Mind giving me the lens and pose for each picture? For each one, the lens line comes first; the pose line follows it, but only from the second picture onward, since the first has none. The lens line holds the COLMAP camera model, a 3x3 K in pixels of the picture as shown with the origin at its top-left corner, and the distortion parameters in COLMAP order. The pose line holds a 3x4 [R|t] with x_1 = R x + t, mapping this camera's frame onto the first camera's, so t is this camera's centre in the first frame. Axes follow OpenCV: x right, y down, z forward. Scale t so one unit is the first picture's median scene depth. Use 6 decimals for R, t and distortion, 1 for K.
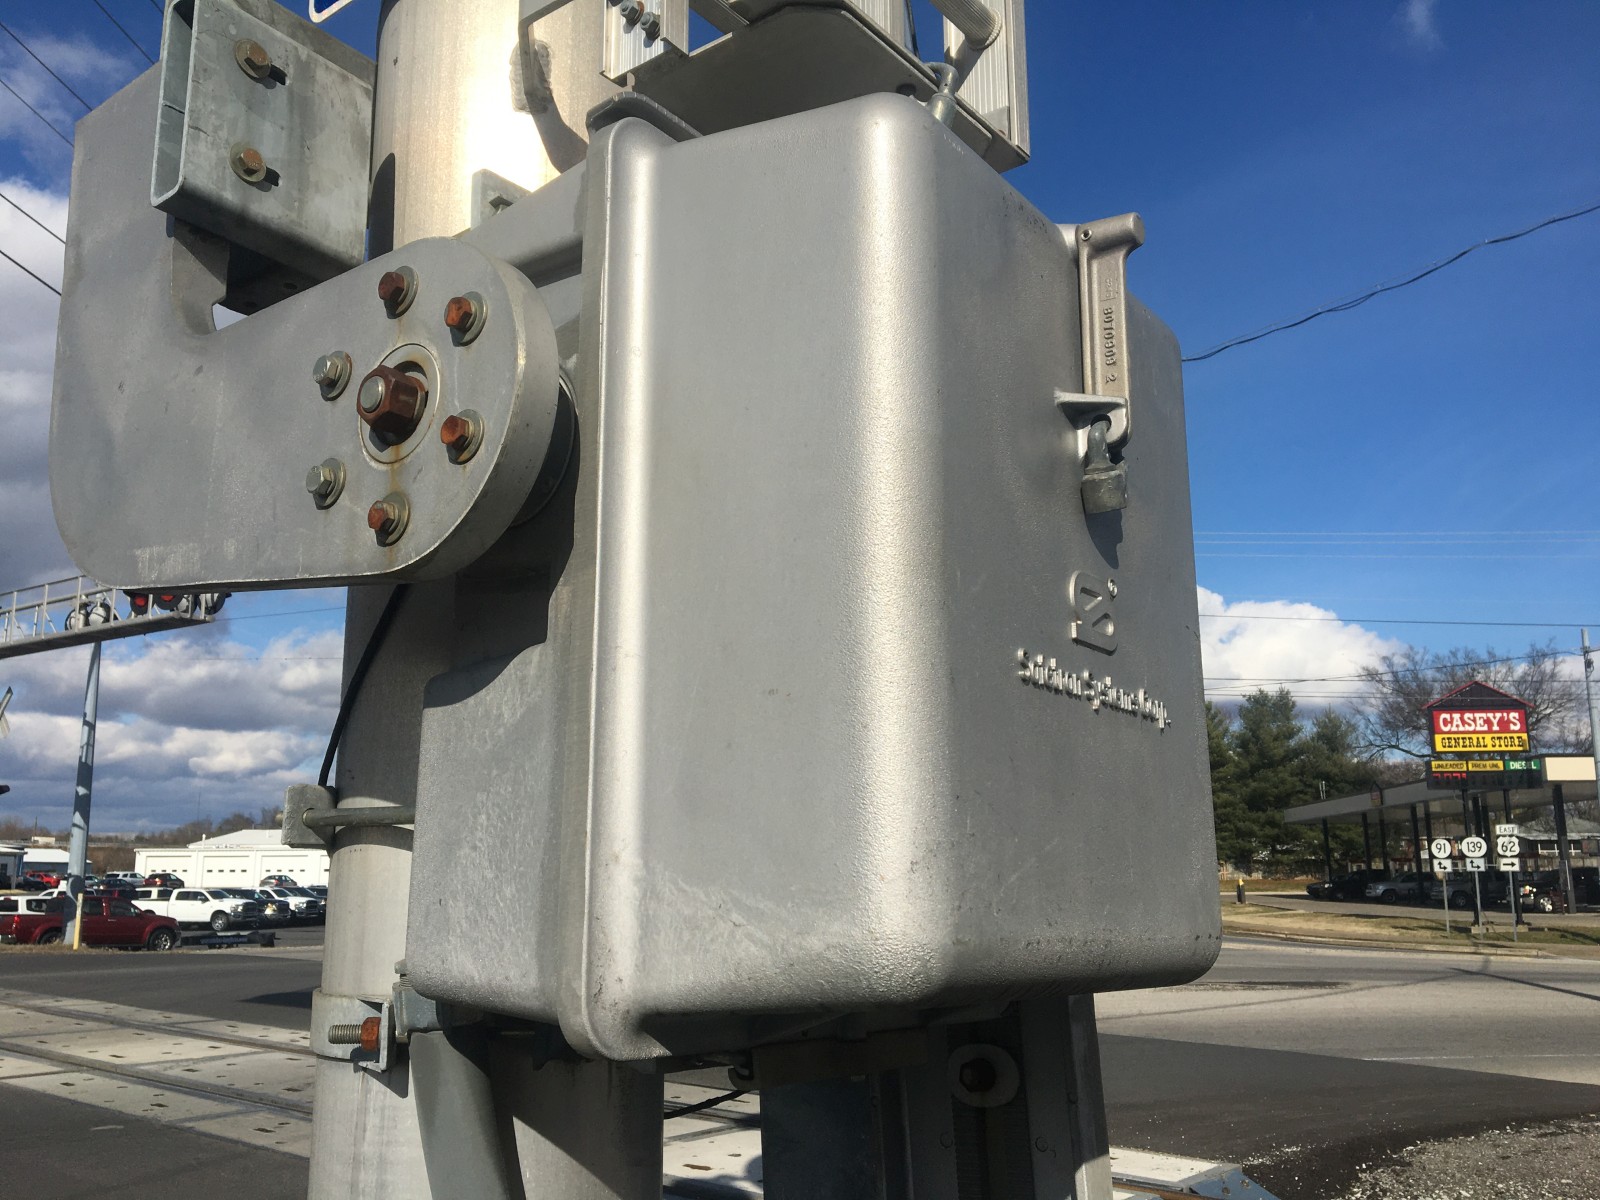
lens RADIAL K [[1327.0, 0, 786.1], [0, 1327.0, 579.1], [0, 0, 1]] dist [0.077328, -0.139171]
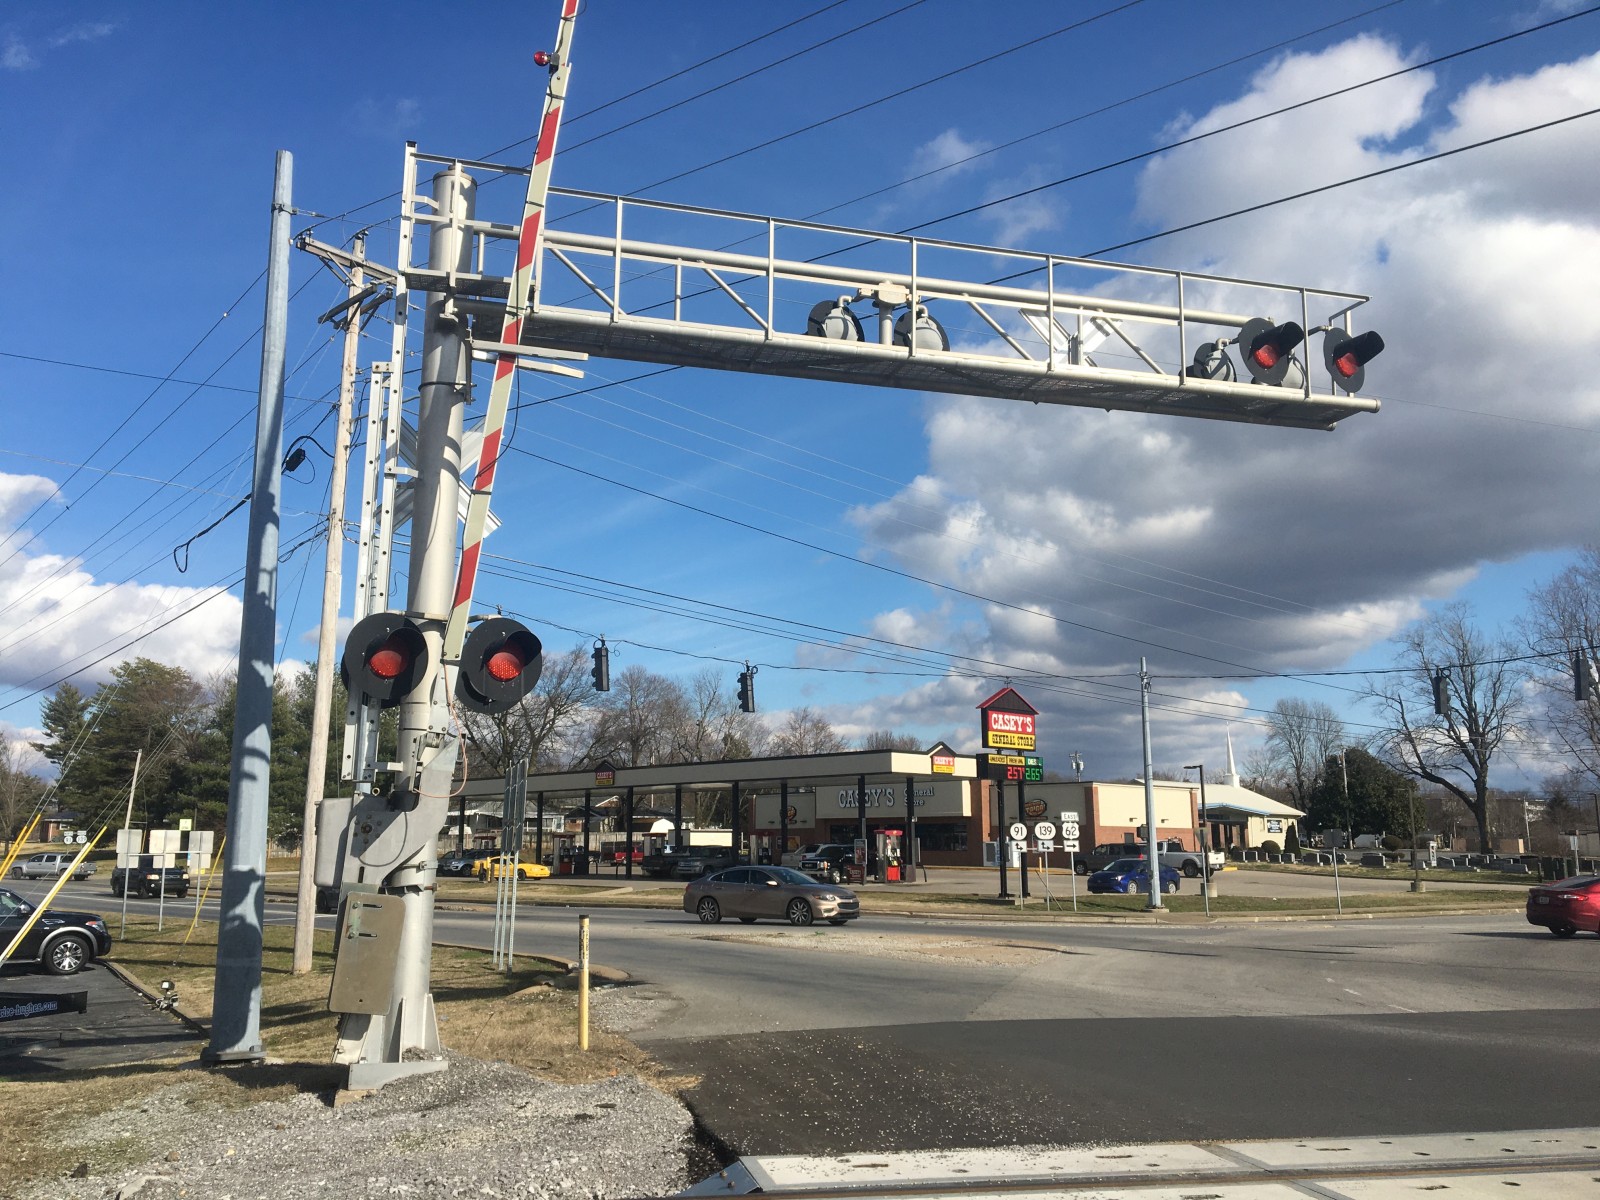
lens RADIAL K [[1327.0, 0, 786.1], [0, 1327.0, 579.1], [0, 0, 1]] dist [0.077328, -0.139171]
pose [[0.619035, 0.152788, 0.770358, -0.396305], [-0.167961, 0.983955, -0.060184, 0.065824], [-0.767193, -0.092134, 0.634765, 0.326635]]
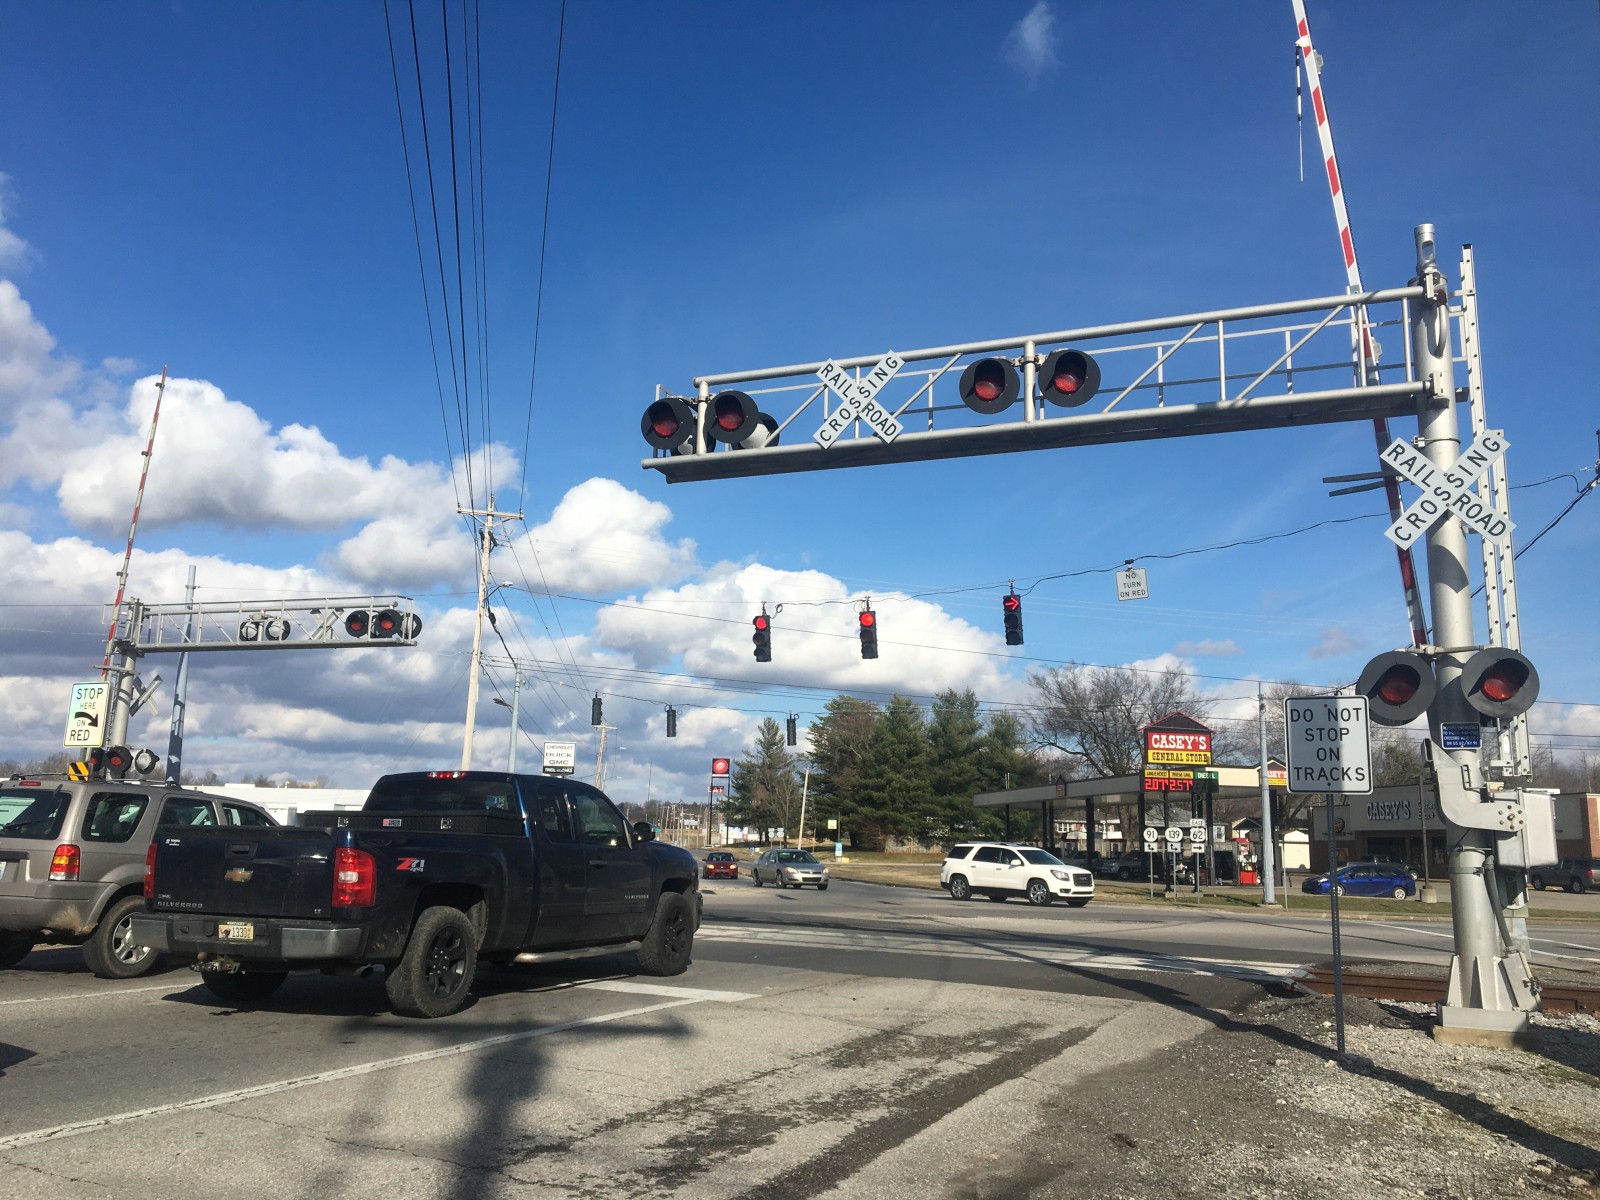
lens RADIAL K [[1327.0, 0, 786.1], [0, 1327.0, 579.1], [0, 0, 1]] dist [0.077328, -0.139171]
pose [[0.964105, 0.074809, 0.254764, -0.169511], [-0.080543, 0.996677, 0.012135, -0.032090], [-0.253010, -0.032219, 0.966927, -0.151729]]
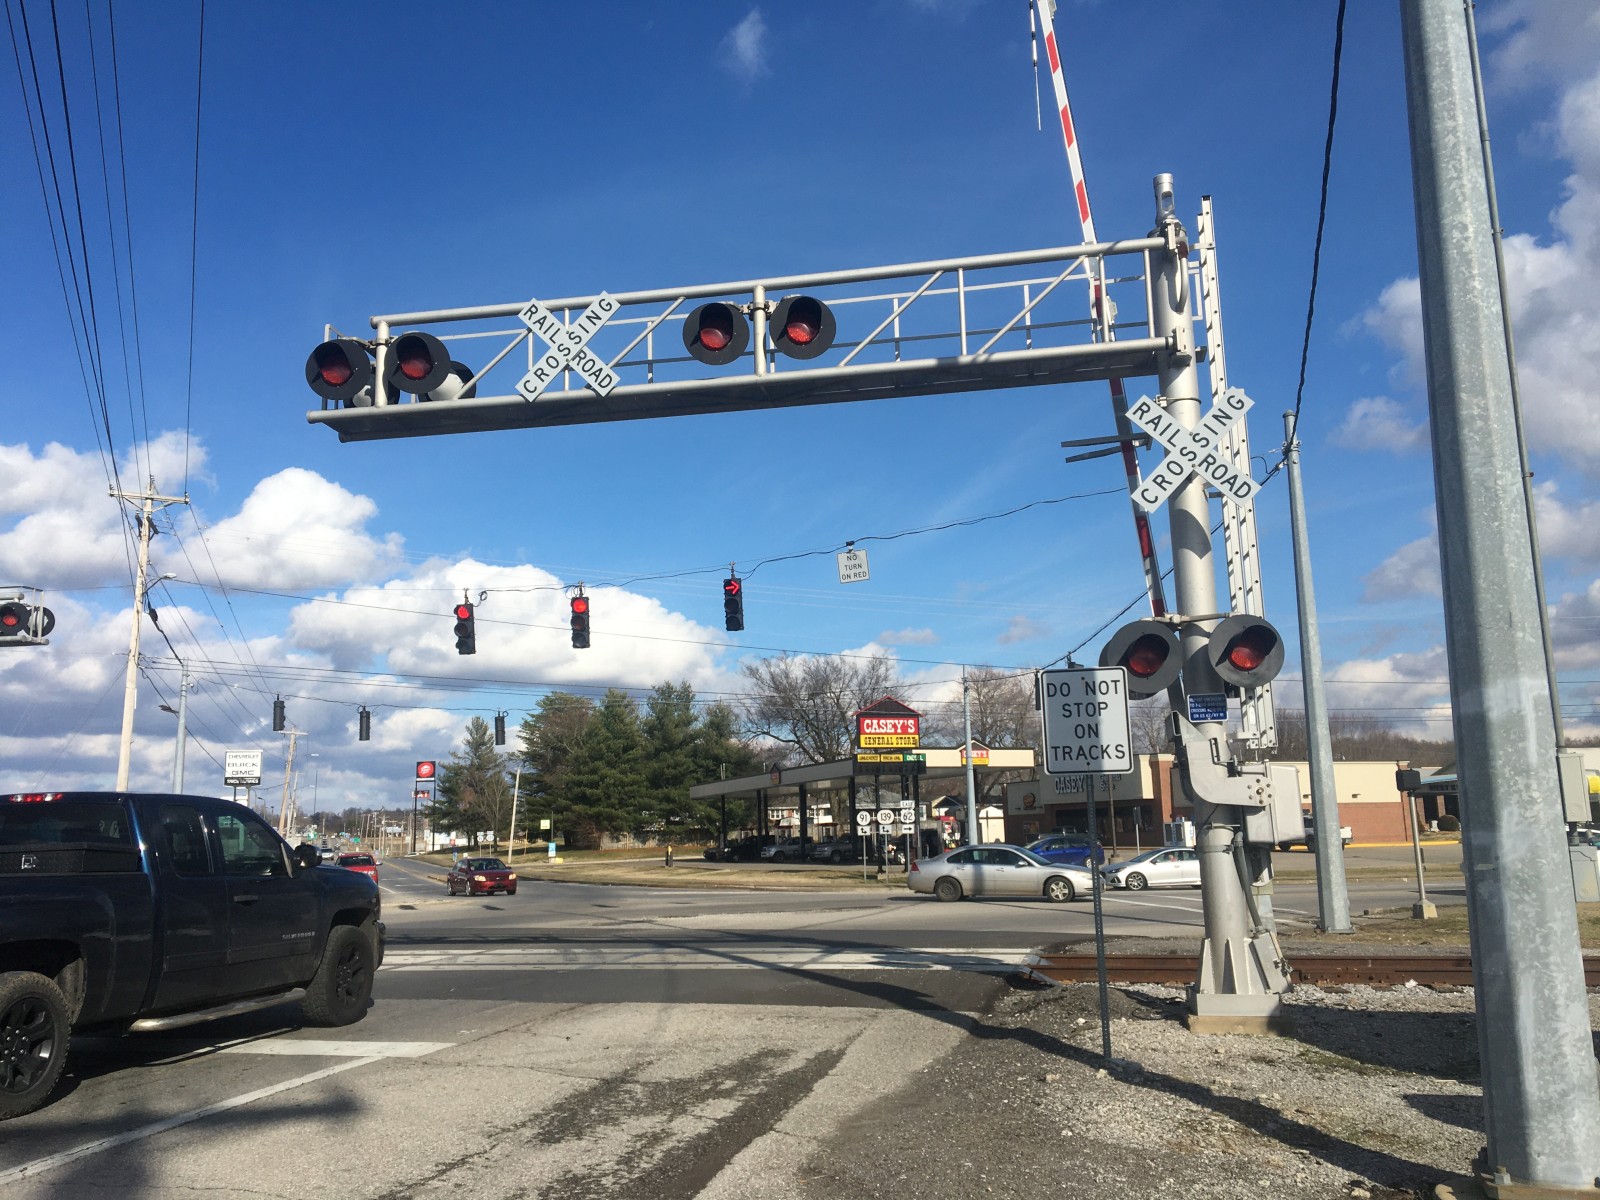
lens RADIAL K [[1327.0, 0, 786.1], [0, 1327.0, 579.1], [0, 0, 1]] dist [0.077328, -0.139171]
pose [[0.888175, 0.064456, 0.454963, -0.161645], [-0.072458, 0.997371, 0.000153, -0.028690], [-0.453757, -0.033102, 0.890510, -0.128274]]
